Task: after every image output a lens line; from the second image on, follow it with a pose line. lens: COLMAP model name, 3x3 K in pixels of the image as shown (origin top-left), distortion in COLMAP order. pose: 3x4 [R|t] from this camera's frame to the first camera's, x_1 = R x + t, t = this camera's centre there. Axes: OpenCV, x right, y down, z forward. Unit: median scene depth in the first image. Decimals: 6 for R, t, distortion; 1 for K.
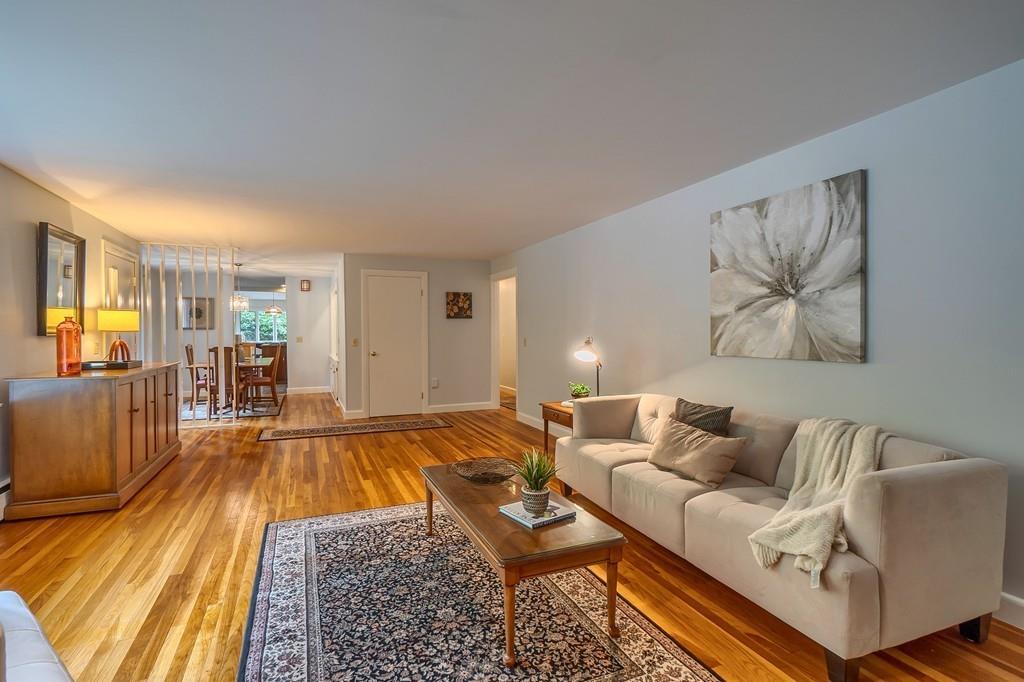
lens RADIAL K [[484.8, 0, 512.0], [0, 484.8, 341.0], [0, 0, 1]] dist [0.001134, 0.000023]
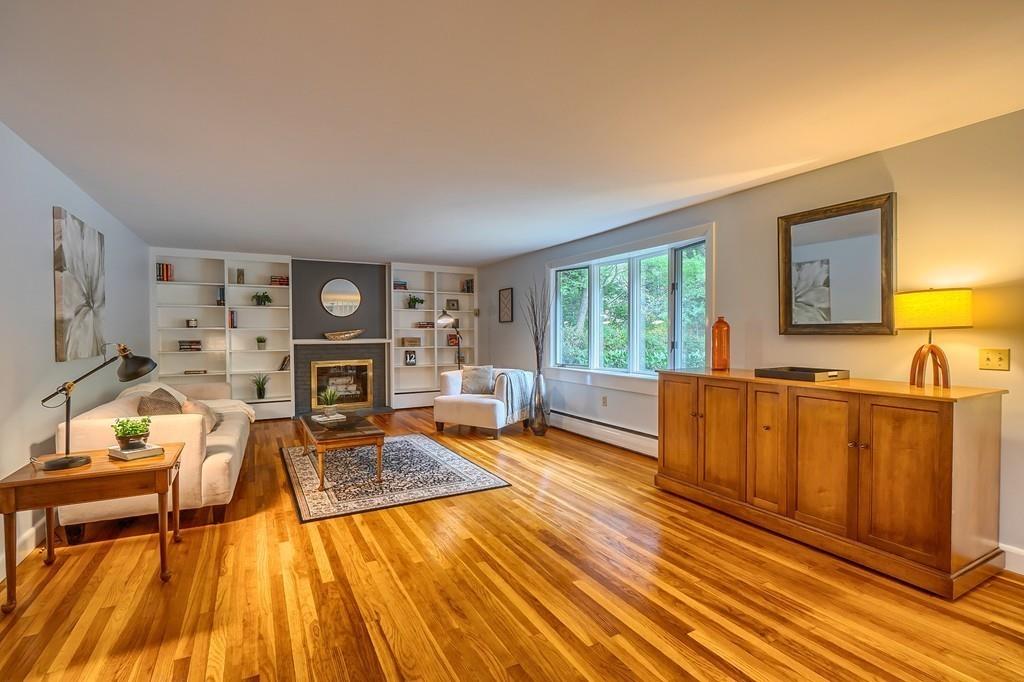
lens RADIAL K [[484.8, 0, 512.0], [0, 484.8, 341.0], [0, 0, 1]] dist [0.001134, 0.000023]
pose [[-0.996127, 0.003084, -0.087870, -0.429289], [0.000447, 0.999550, 0.030009, -0.036610], [0.087922, 0.029854, -0.995680, 2.418065]]
